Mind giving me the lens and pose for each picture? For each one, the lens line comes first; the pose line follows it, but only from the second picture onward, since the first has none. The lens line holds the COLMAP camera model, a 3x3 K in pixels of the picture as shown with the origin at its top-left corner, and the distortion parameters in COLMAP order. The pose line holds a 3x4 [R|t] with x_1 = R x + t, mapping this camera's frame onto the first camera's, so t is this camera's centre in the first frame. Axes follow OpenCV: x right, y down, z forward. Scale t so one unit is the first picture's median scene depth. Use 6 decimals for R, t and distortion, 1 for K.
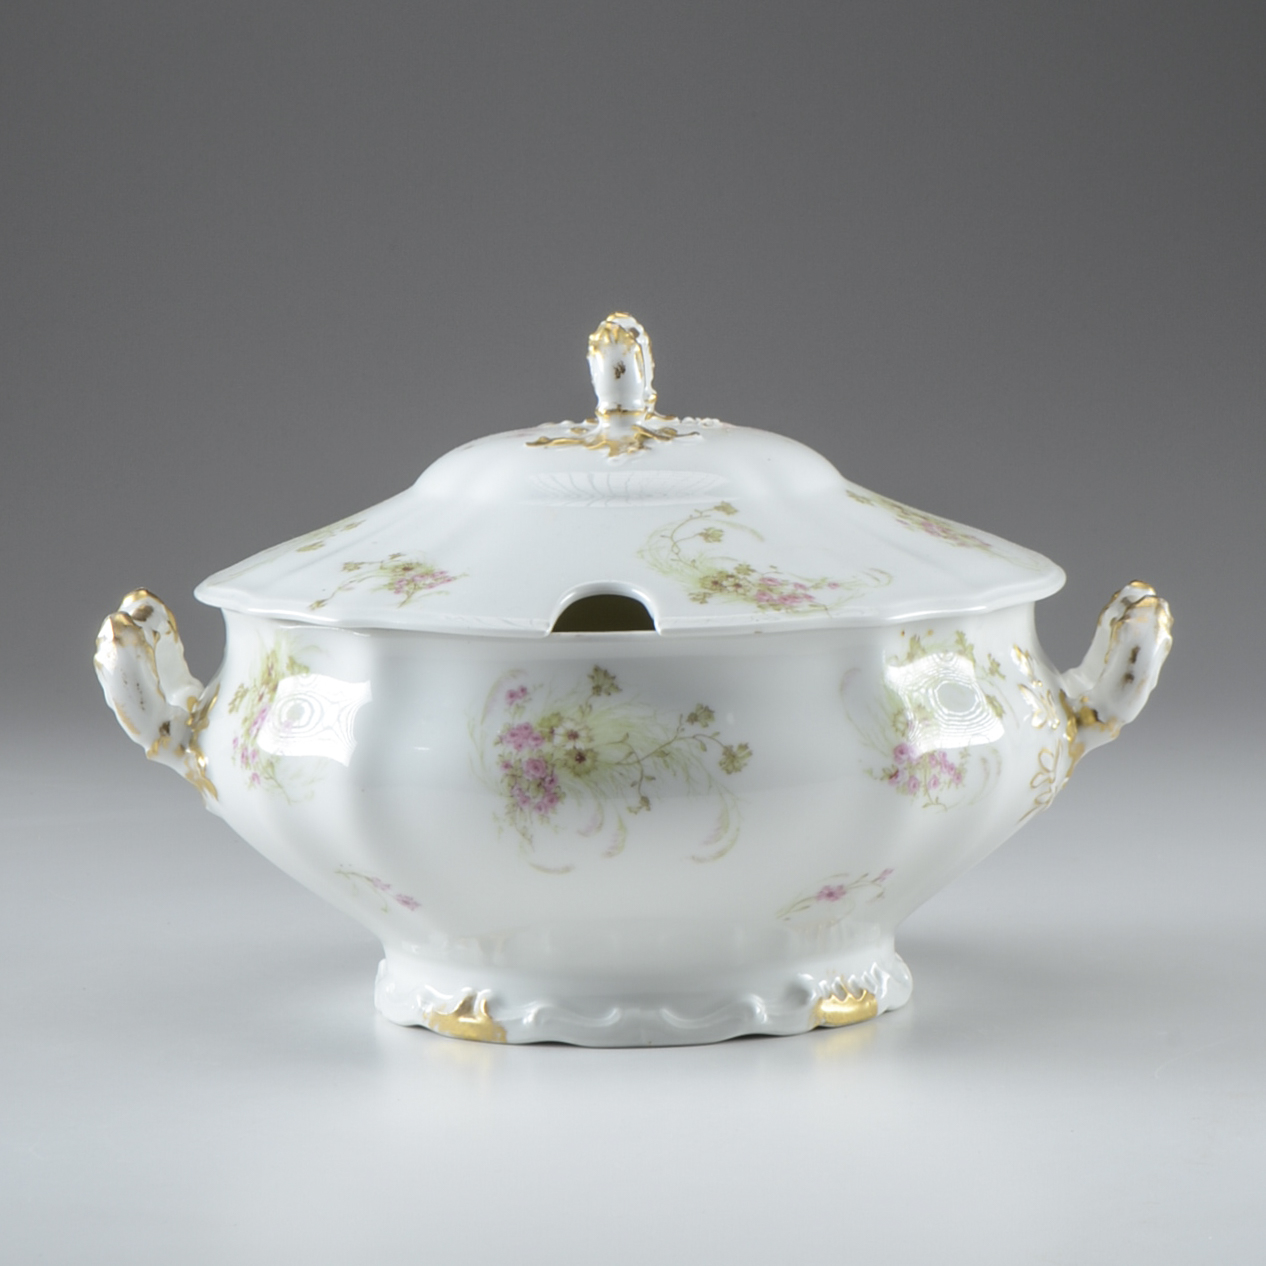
lens RADIAL K [[5699.4, 0, 633.0], [0, 5699.4, 633.0], [0, 0, 1]] dist [0.721141, -5.488440]
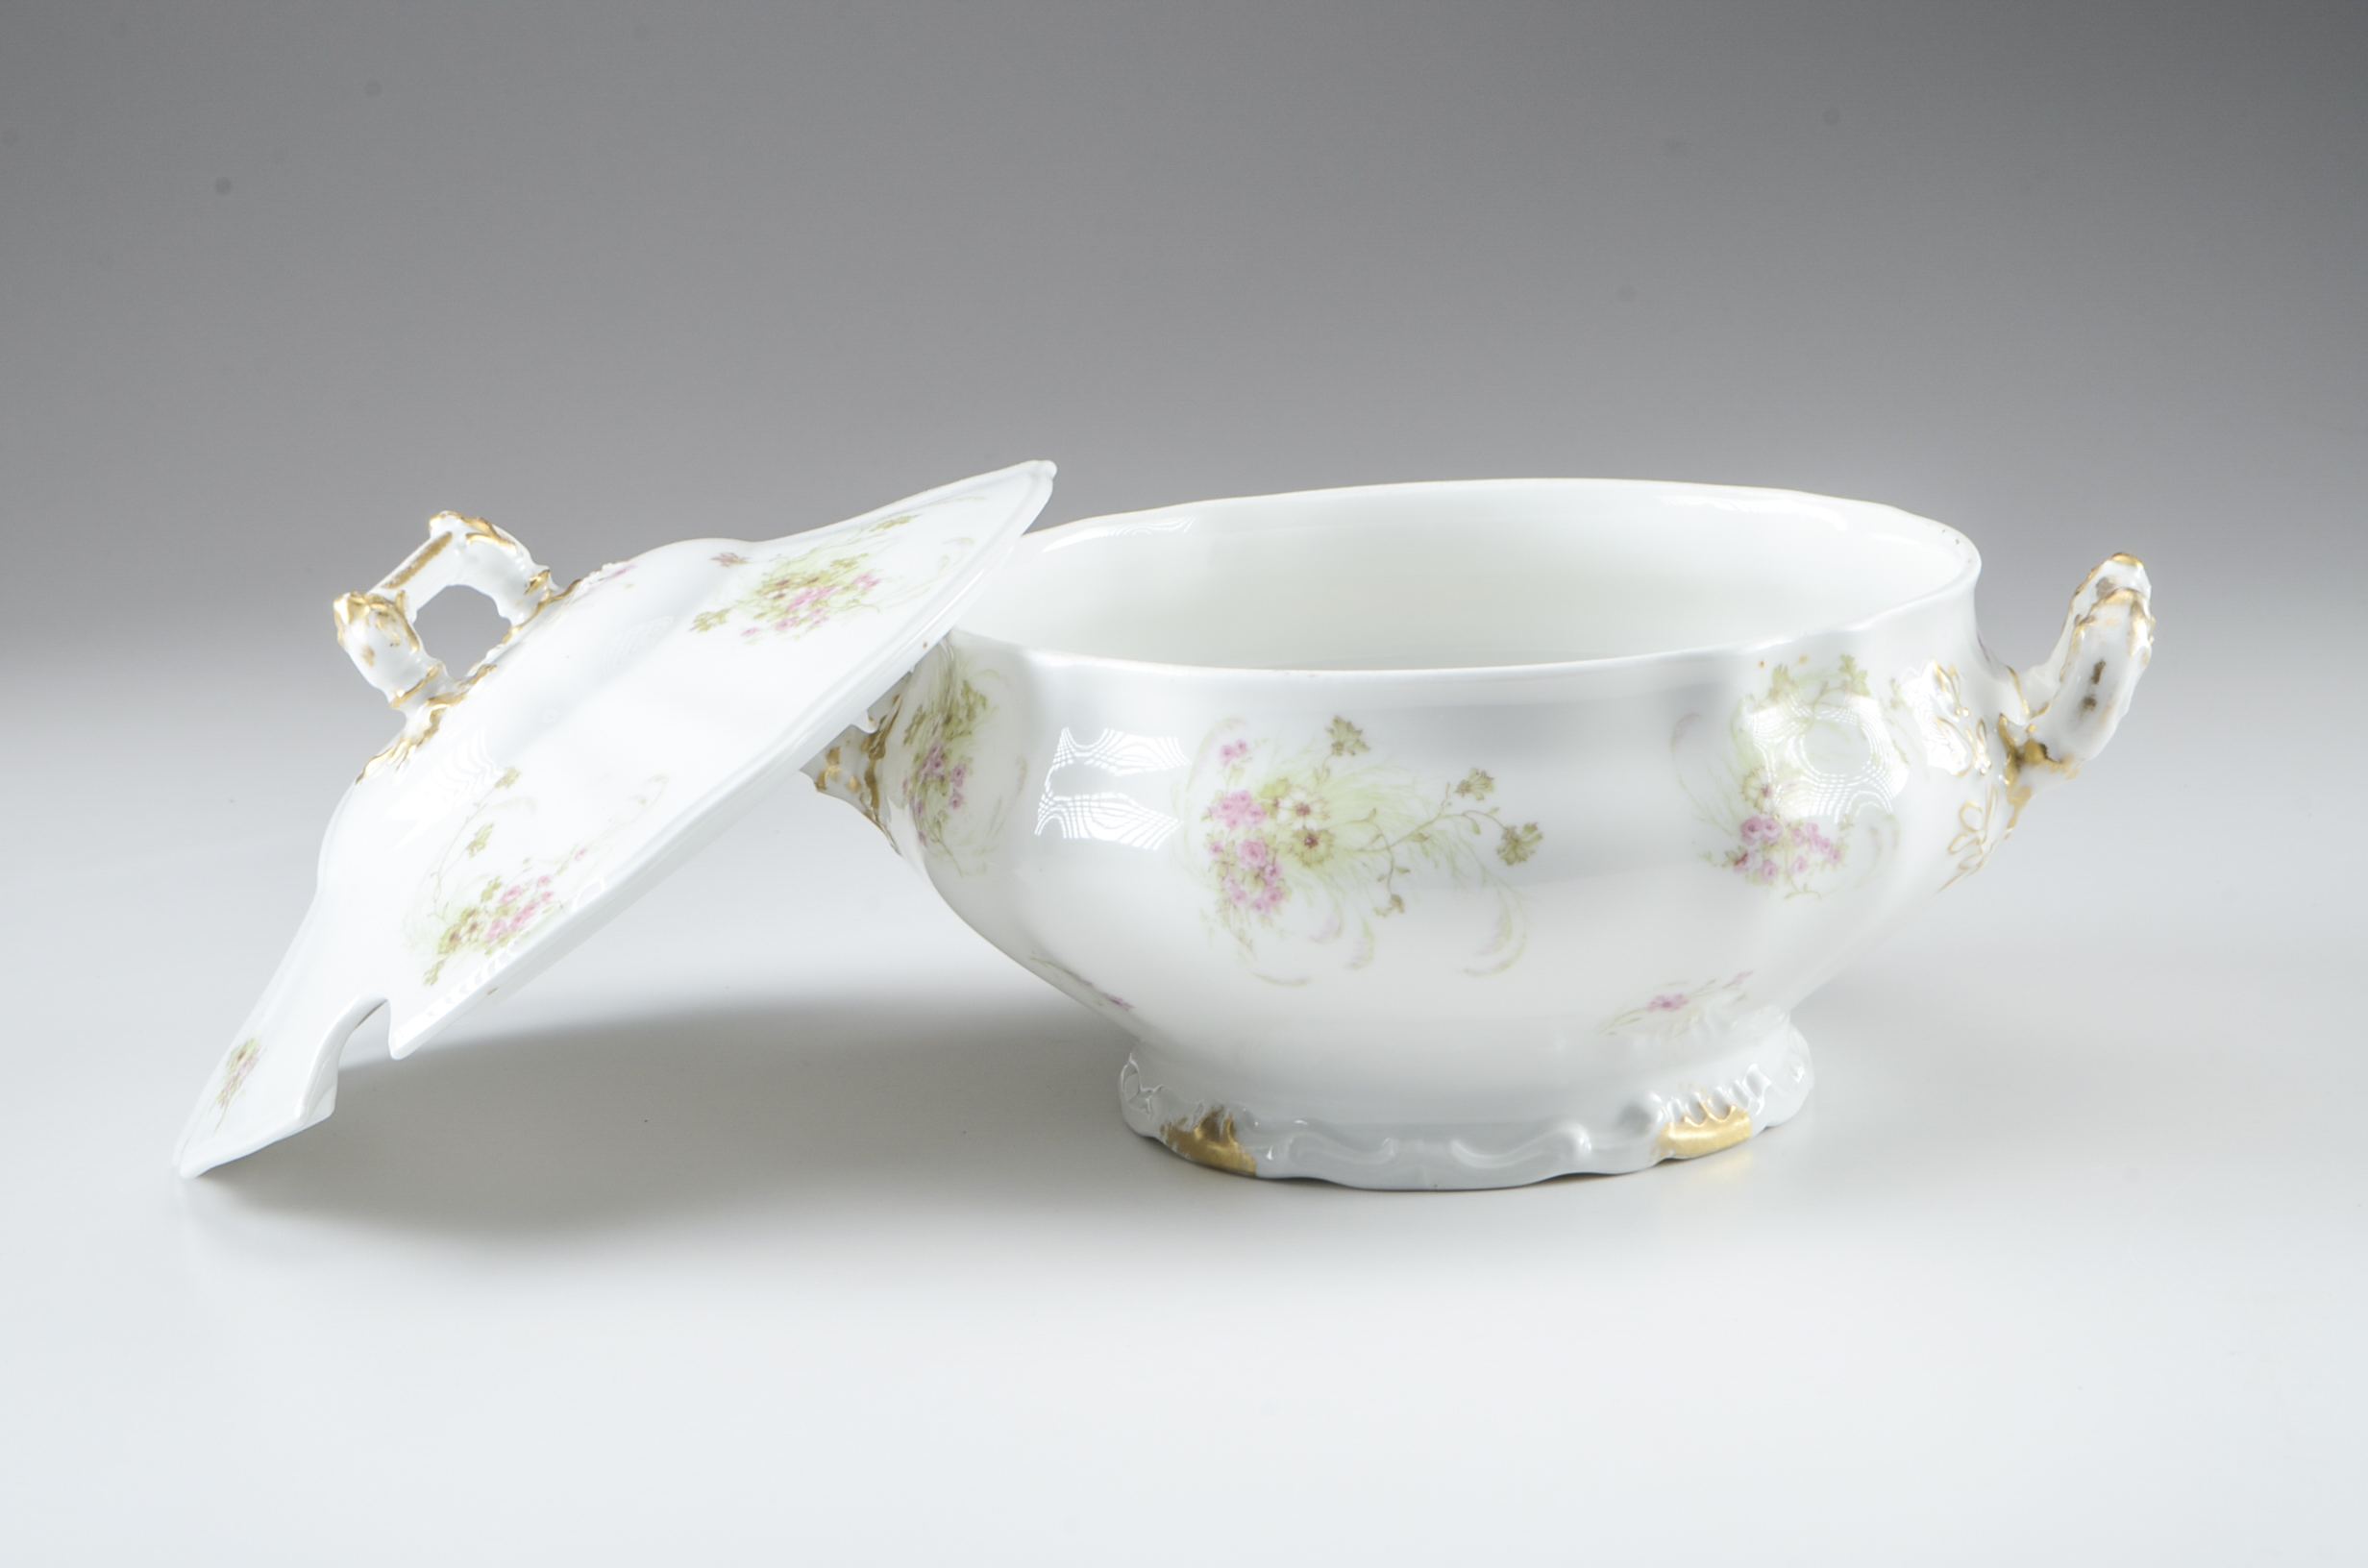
lens RADIAL K [[5437.3, 0, 1190.4], [0, 5437.3, 859.9], [0, 0, 1]] dist [0.098499, 0.479883]
pose [[0.988224, 0.012800, -0.152476, 0.082360], [0.006225, 0.992307, 0.123648, -0.062862], [0.152885, -0.123141, 0.980542, 0.291183]]
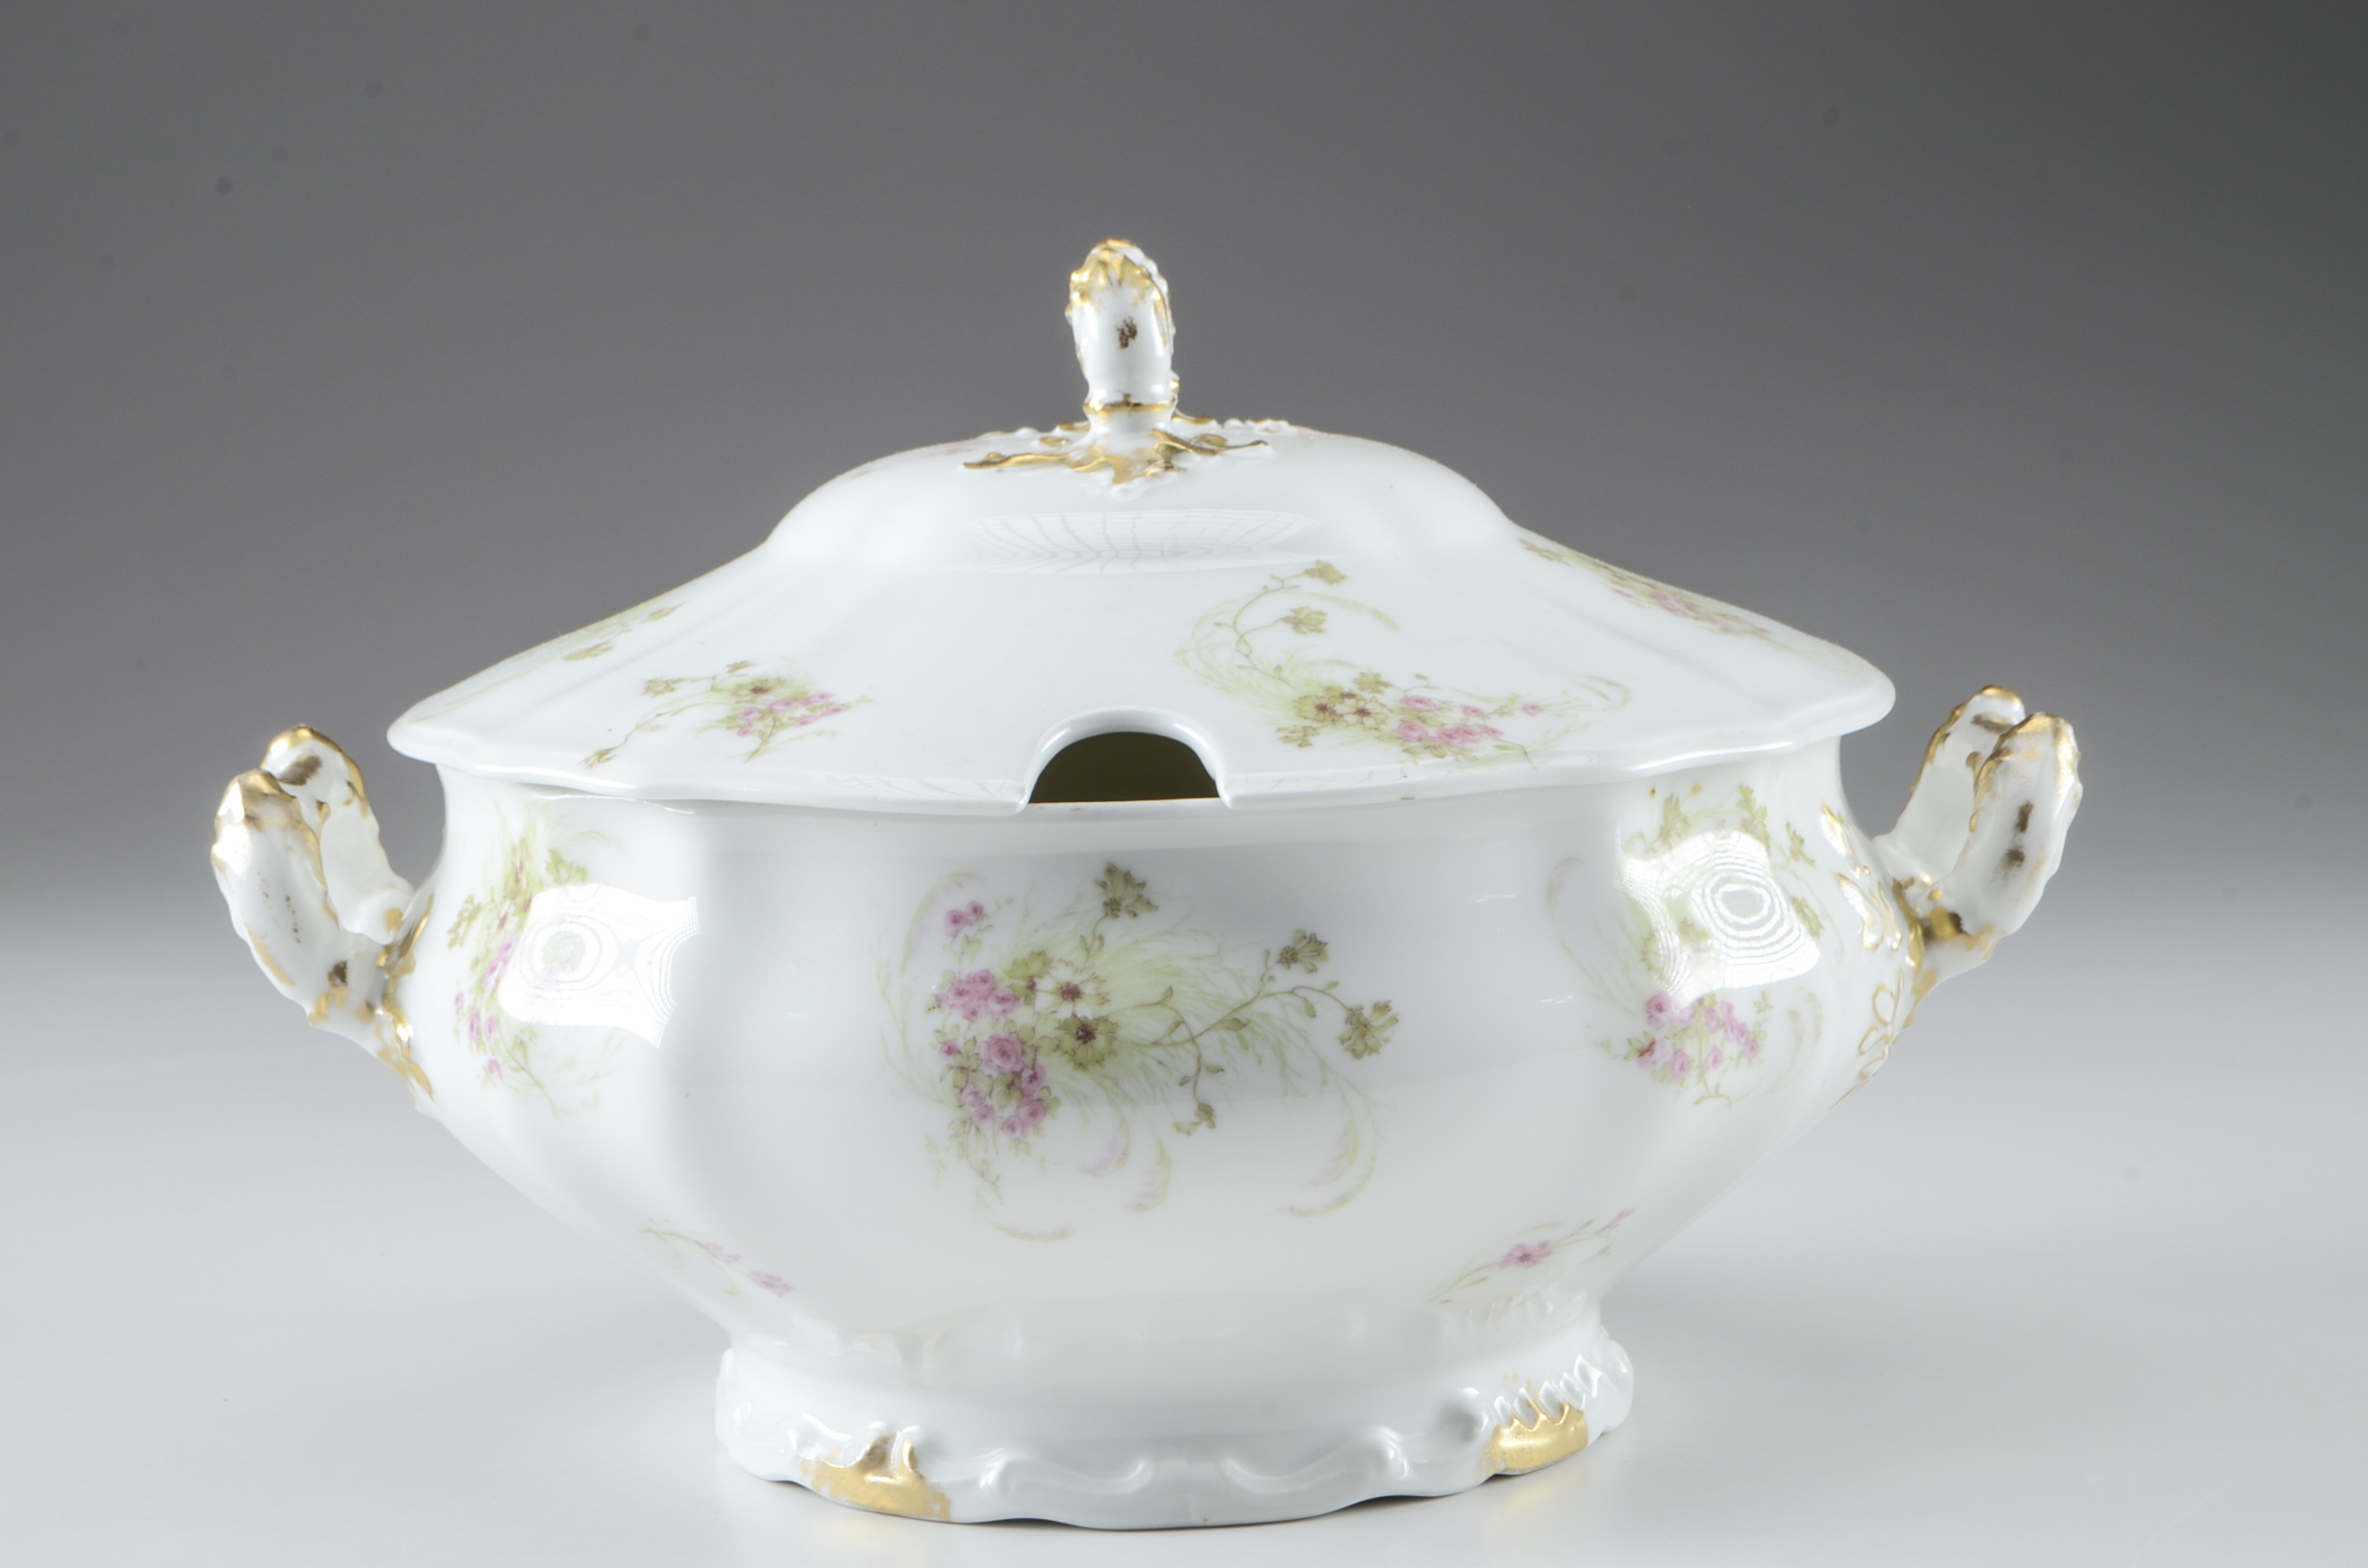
lens RADIAL K [[5437.3, 0, 1190.4], [0, 5437.3, 859.9], [0, 0, 1]] dist [0.098499, 0.479883]
pose [[0.998930, -0.016726, 0.043121, -0.020925], [0.015474, 0.999454, 0.029197, -0.009594], [-0.043585, -0.028499, 0.998643, 0.471418]]
